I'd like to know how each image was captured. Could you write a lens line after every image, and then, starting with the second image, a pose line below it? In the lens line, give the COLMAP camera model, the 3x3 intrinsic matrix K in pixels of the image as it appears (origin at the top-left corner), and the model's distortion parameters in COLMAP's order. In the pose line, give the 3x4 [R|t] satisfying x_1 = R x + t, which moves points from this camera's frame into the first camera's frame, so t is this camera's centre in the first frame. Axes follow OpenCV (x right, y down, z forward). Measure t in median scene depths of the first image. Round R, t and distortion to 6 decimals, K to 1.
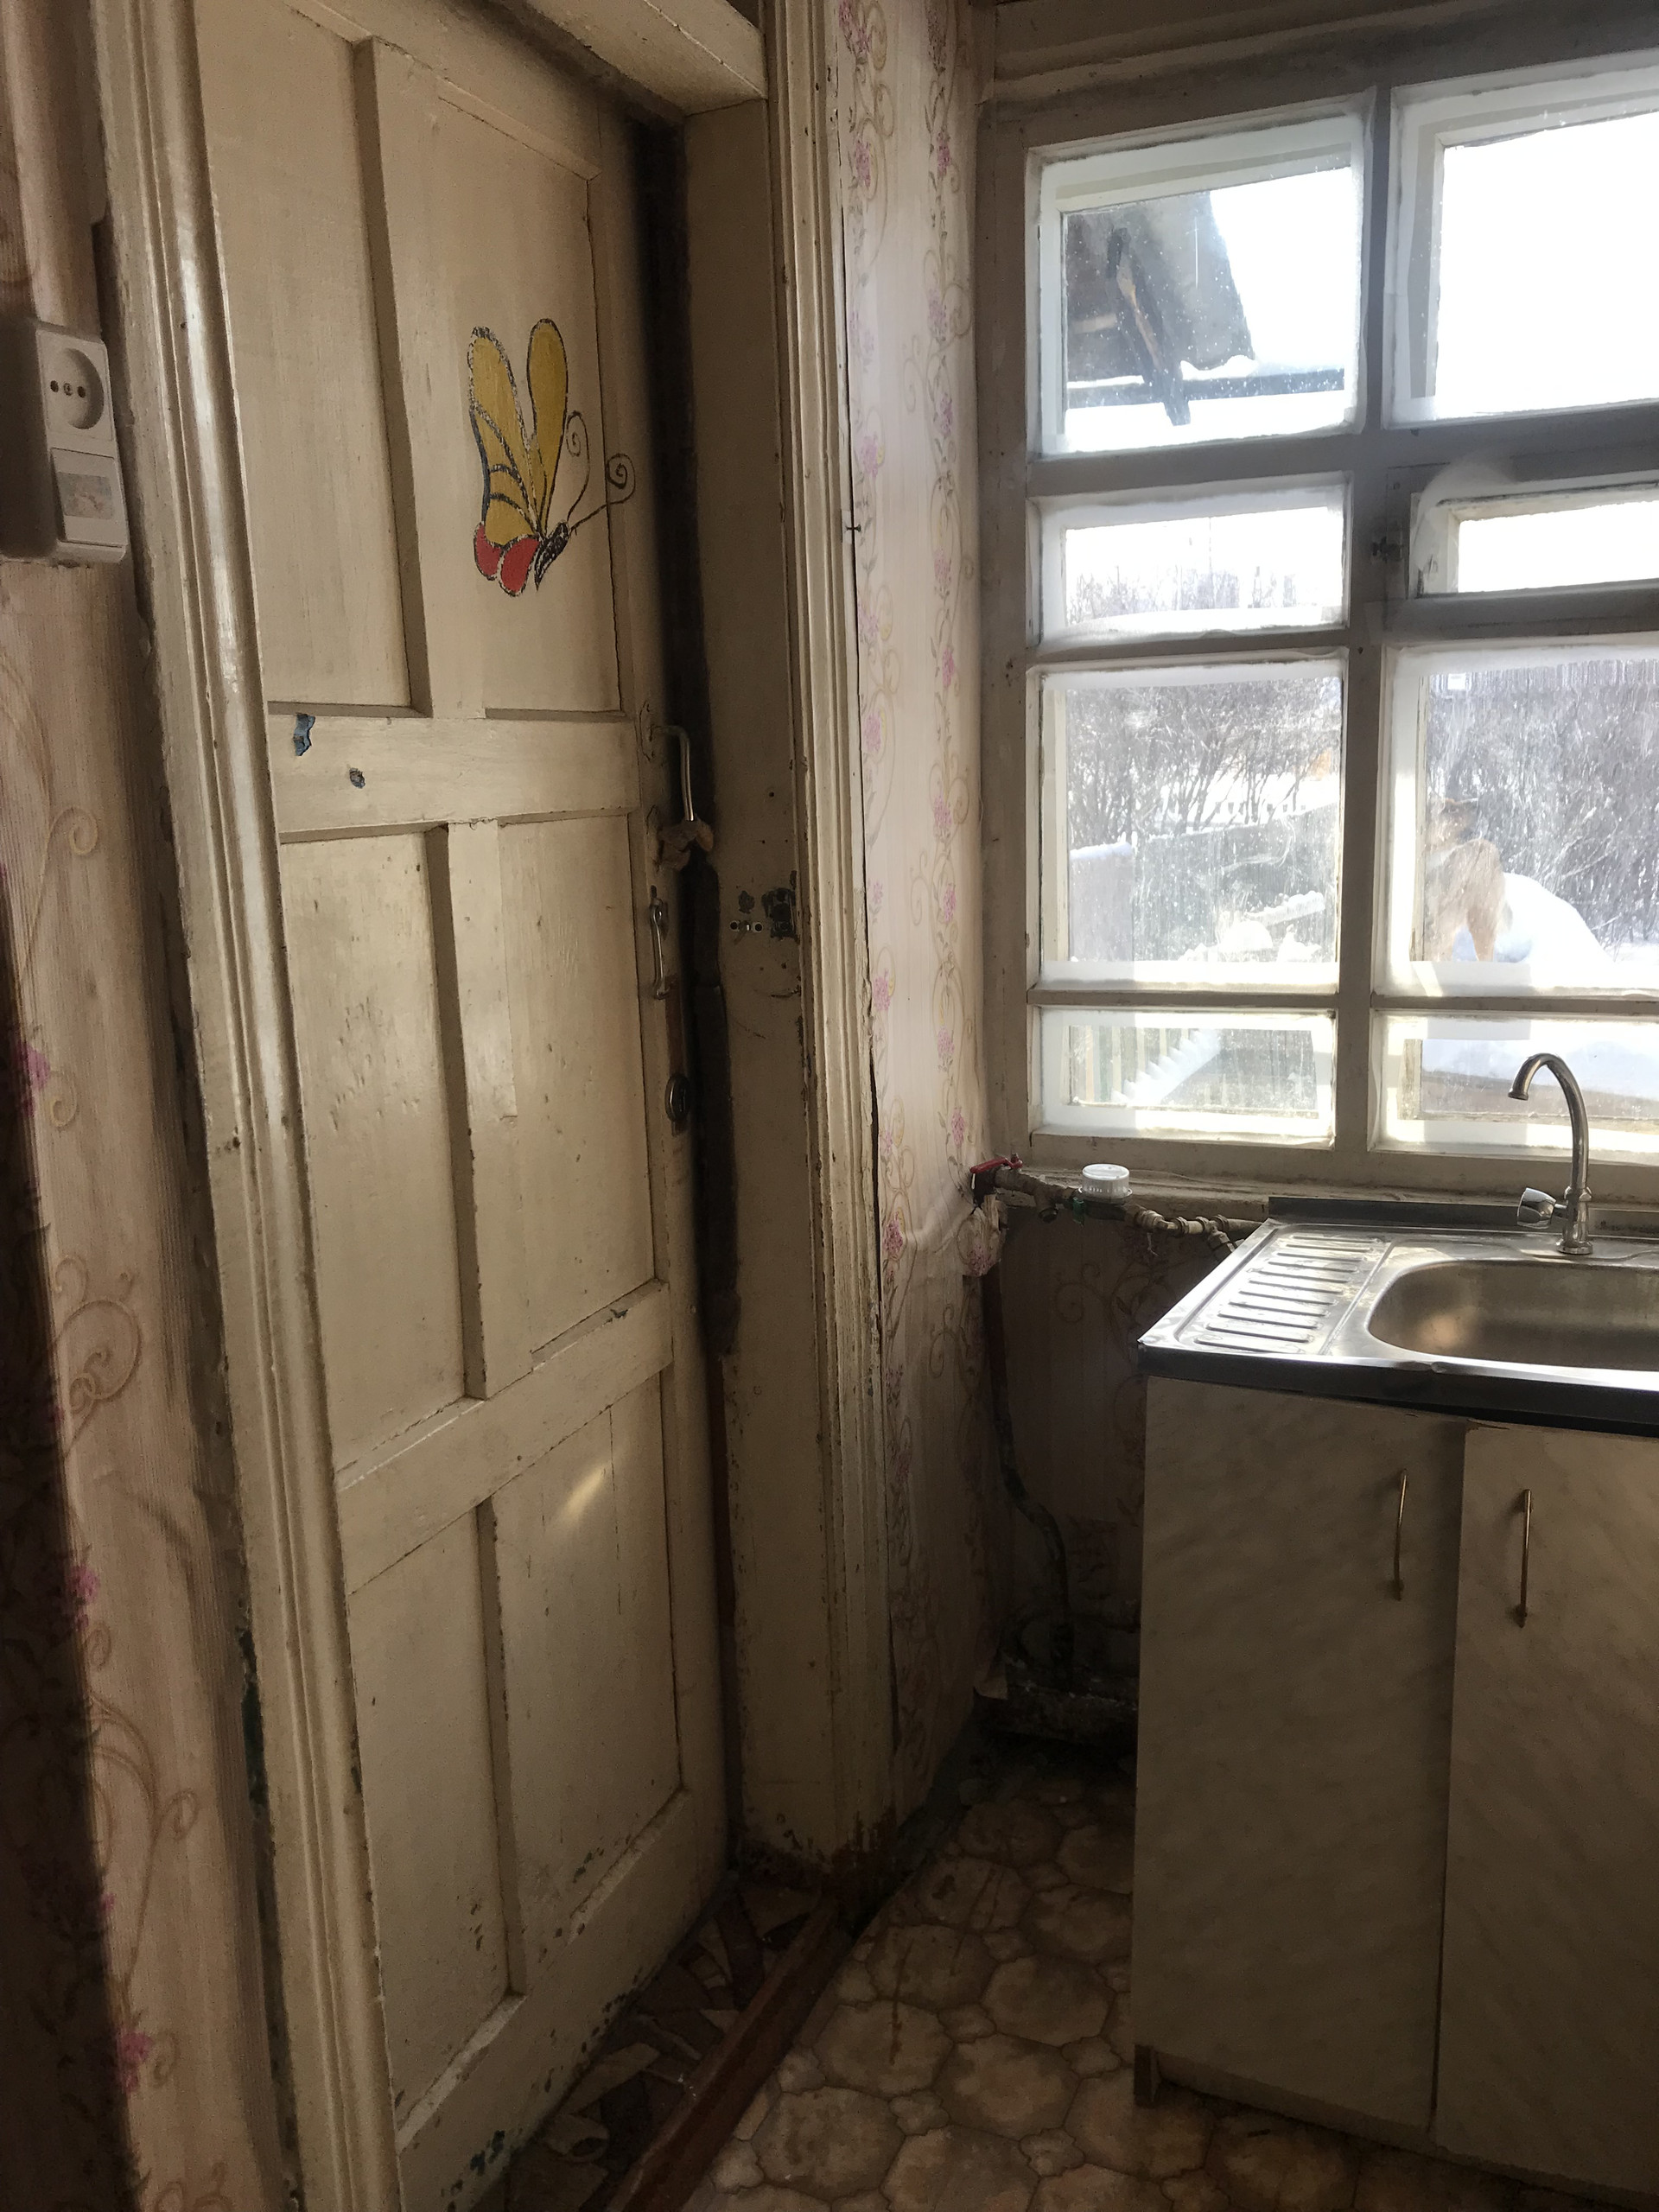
lens RADIAL K [[1817.8, 0, 830.9], [0, 1817.8, 1097.8], [0, 0, 1]] dist [0.053858, -0.062652]
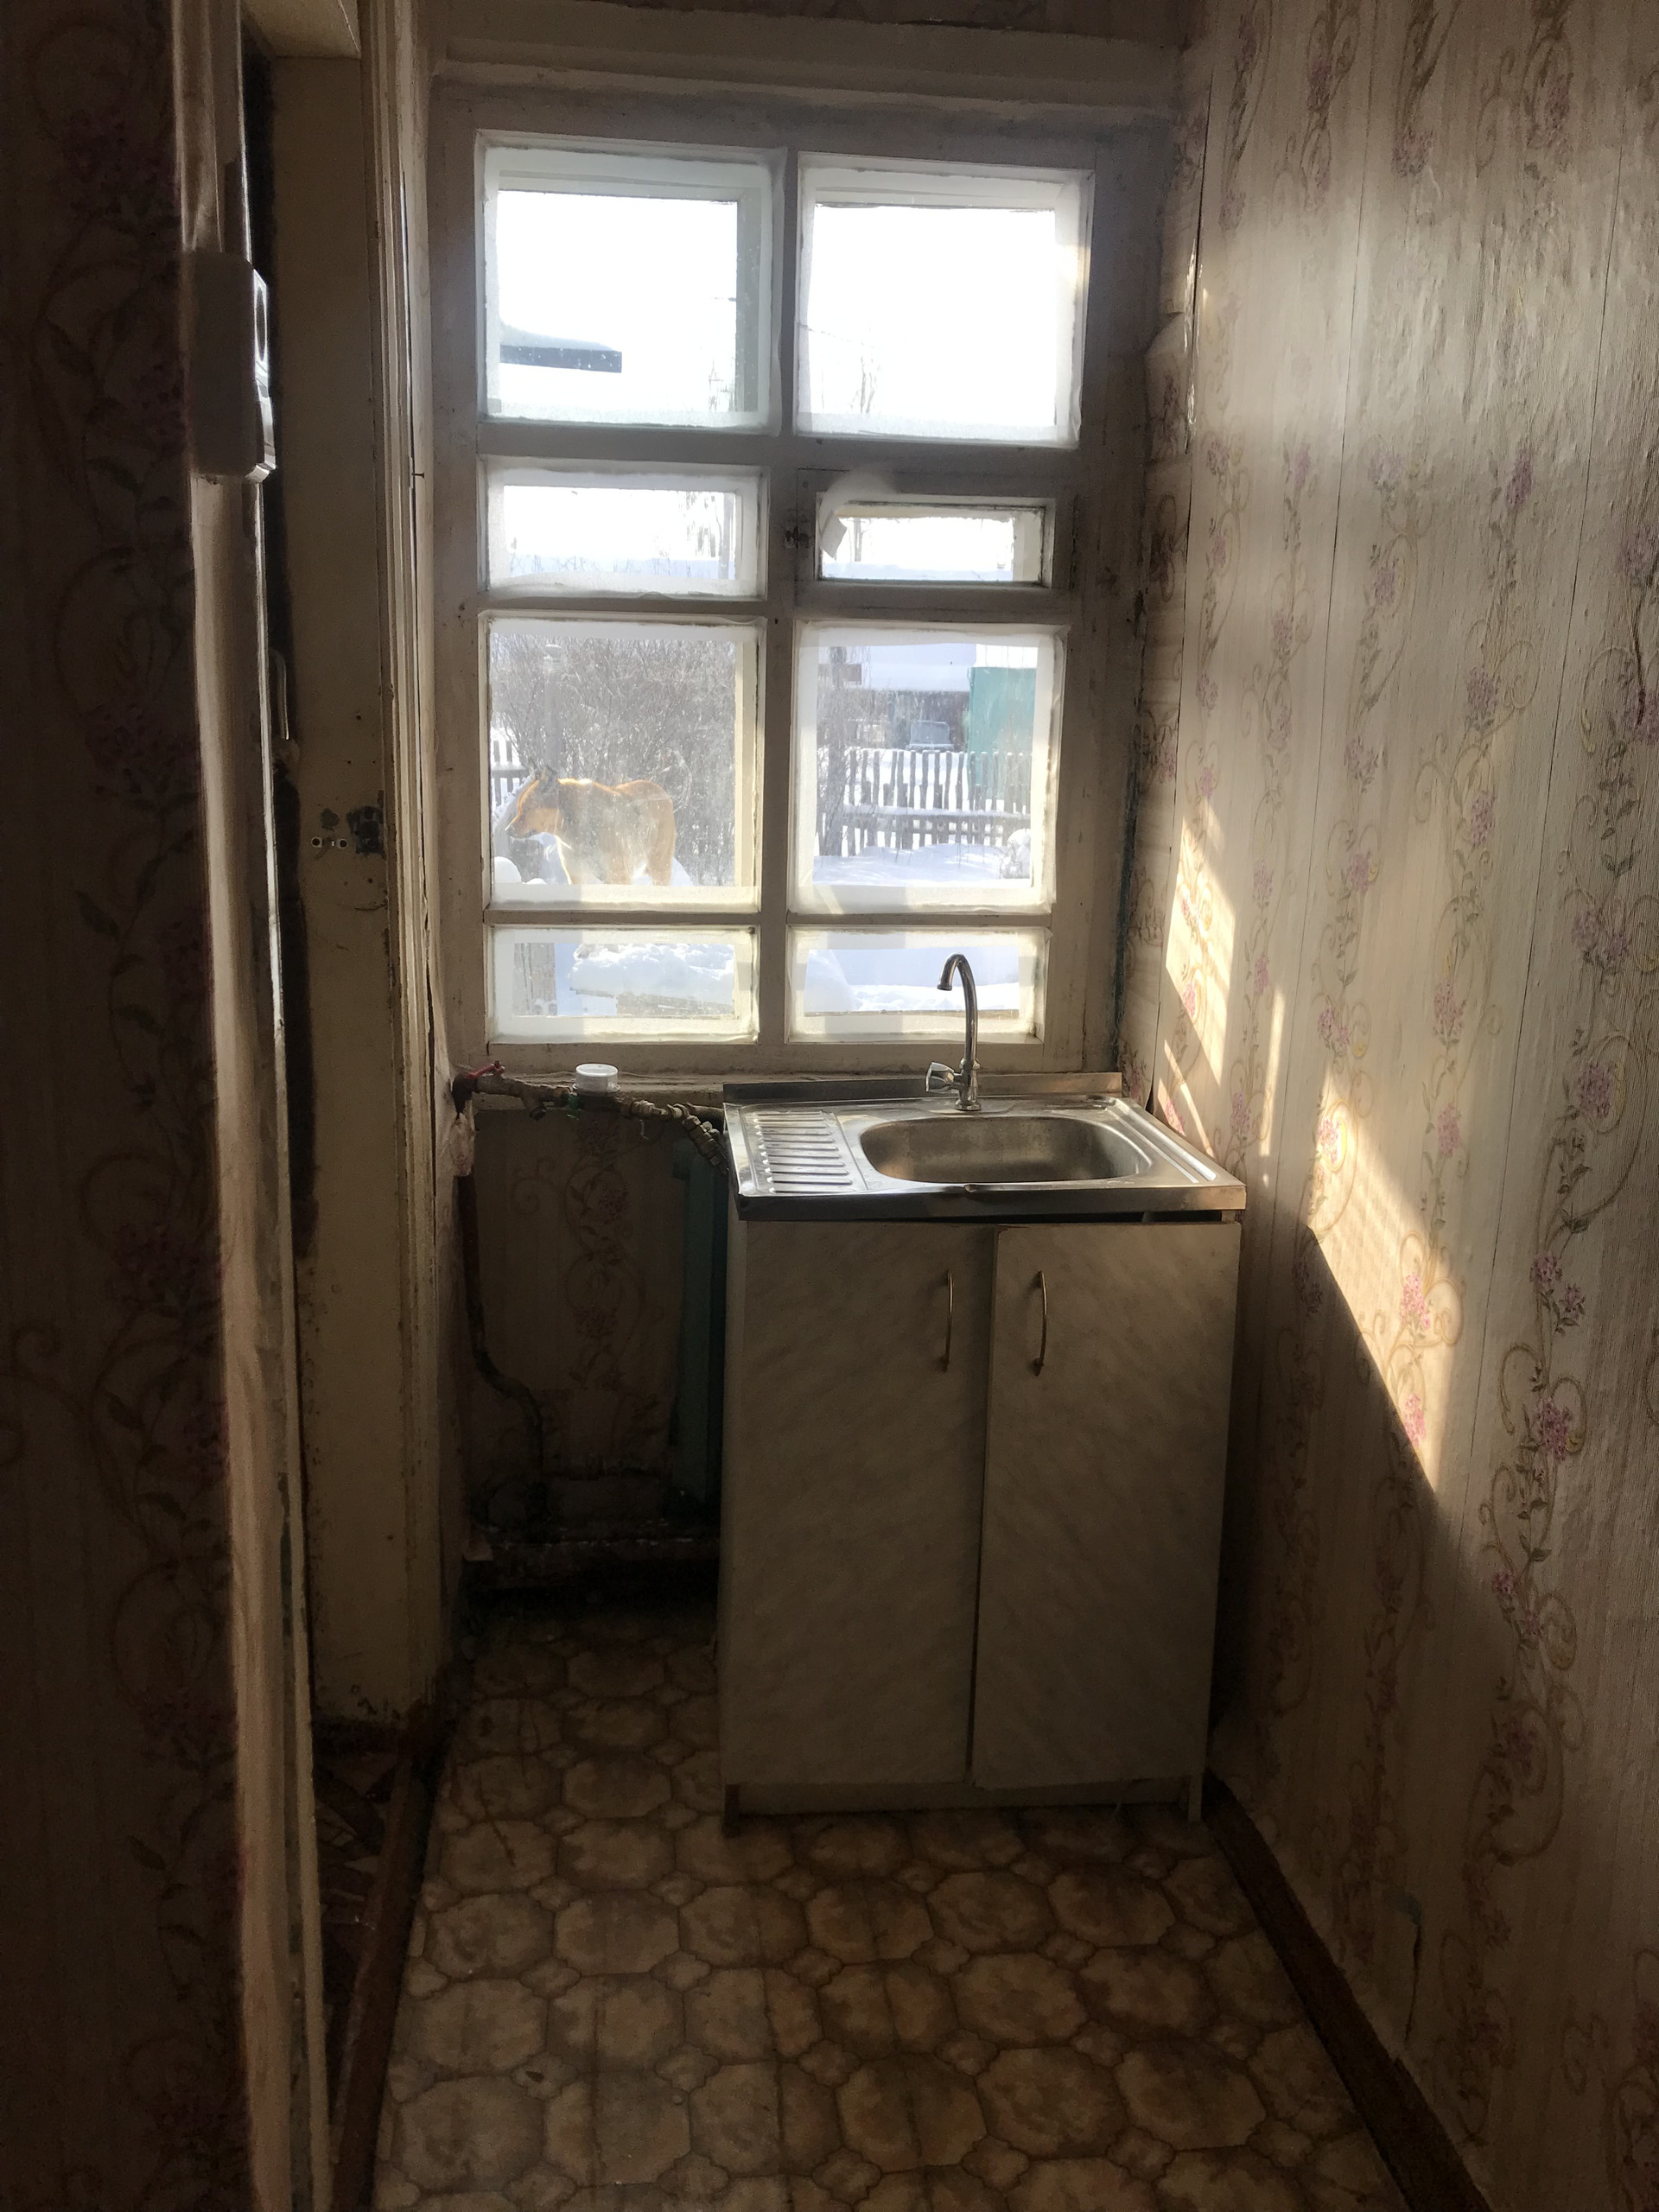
lens RADIAL K [[1817.8, 0, 832.7], [0, 1817.8, 1095.0], [0, 0, 1]] dist [0.053858, -0.062652]
pose [[0.865668, -0.054760, 0.497614, -0.298236], [0.042098, 0.998441, 0.036638, 0.022452], [-0.498845, -0.010767, 0.866624, -0.053562]]
